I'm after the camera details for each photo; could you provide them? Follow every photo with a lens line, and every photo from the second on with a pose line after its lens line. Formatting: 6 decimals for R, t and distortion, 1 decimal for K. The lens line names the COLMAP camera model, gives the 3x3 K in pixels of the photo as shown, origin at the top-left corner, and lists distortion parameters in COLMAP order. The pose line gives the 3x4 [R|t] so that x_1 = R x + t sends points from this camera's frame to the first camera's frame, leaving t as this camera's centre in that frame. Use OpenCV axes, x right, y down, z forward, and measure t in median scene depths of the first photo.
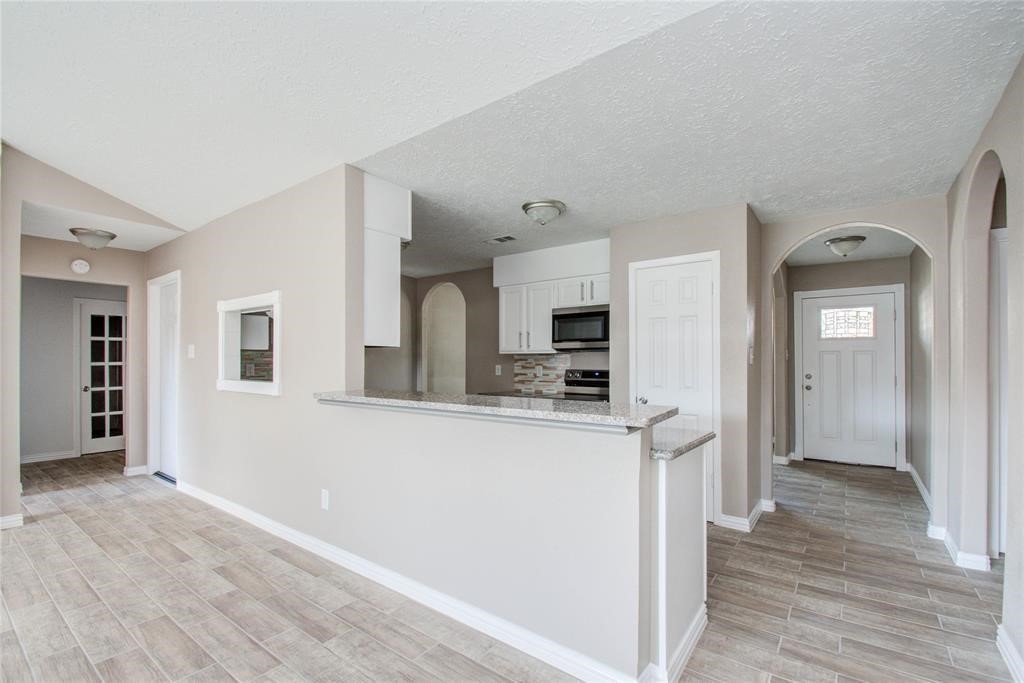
lens RADIAL K [[454.4, 0, 526.0], [0, 454.4, 355.8], [0, 0, 1]] dist [0.018955, -0.016120]
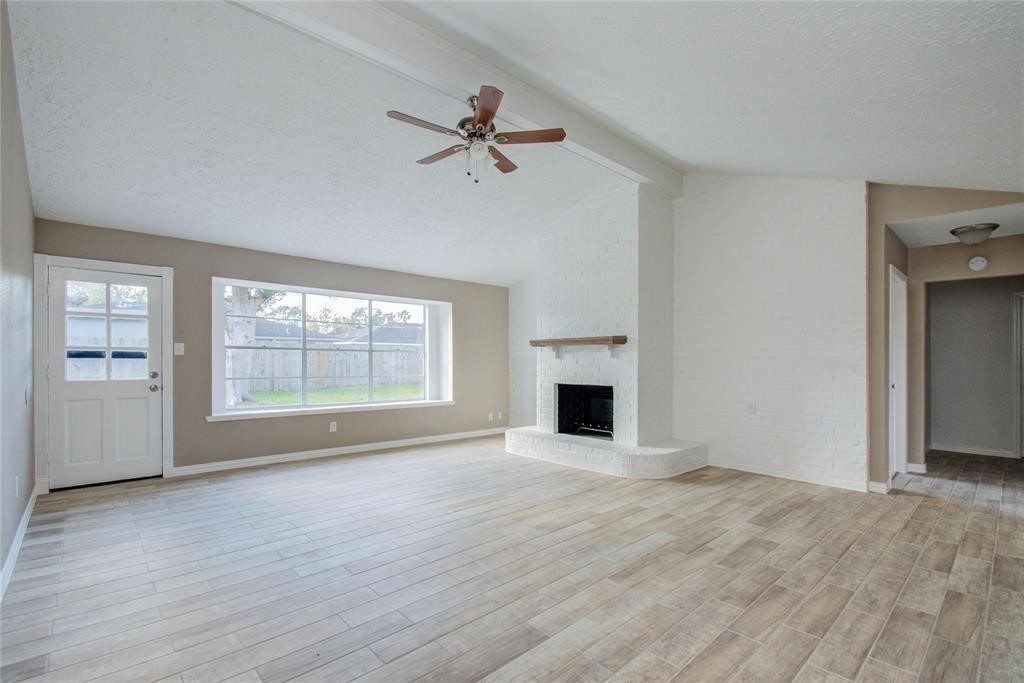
lens RADIAL K [[454.6, 0, 514.4], [0, 454.6, 362.6], [0, 0, 1]] dist [0.003215, -0.014332]
pose [[-0.197065, 0.008579, -0.980353, 0.235116], [0.008646, 0.999938, 0.007012, 0.007282], [0.980352, -0.007094, -0.197127, 0.244655]]
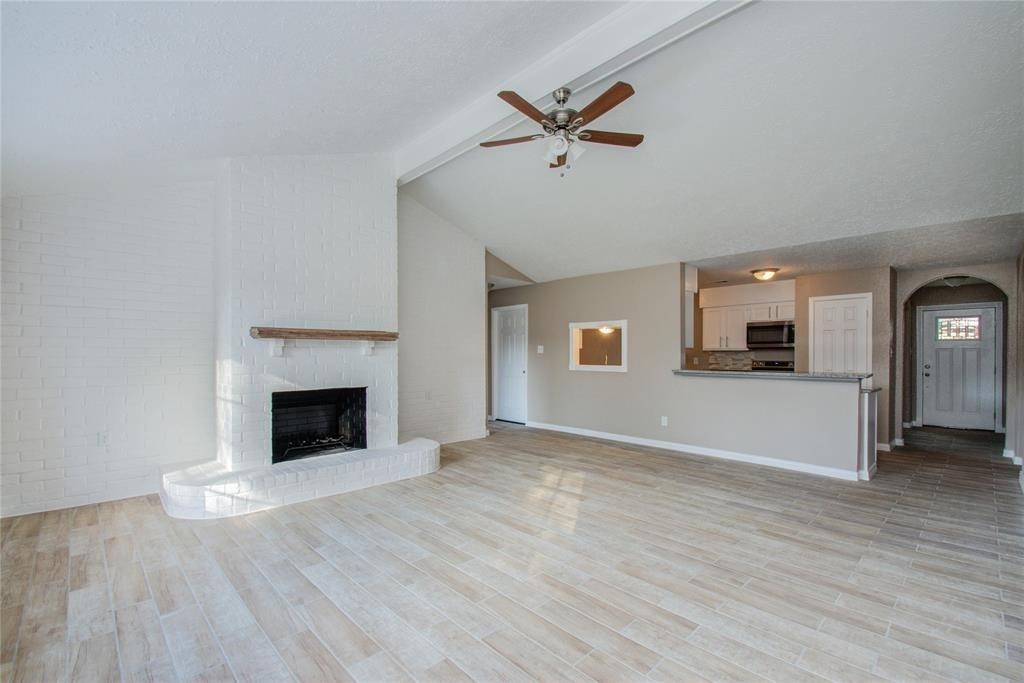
lens RADIAL K [[454.4, 0, 526.0], [0, 454.4, 355.8], [0, 0, 1]] dist [0.018955, -0.016120]
pose [[0.986535, 0.002848, -0.163527, -0.549269], [-0.000712, 0.999914, 0.013118, -0.008612], [0.163550, -0.012825, 0.986452, -0.872598]]
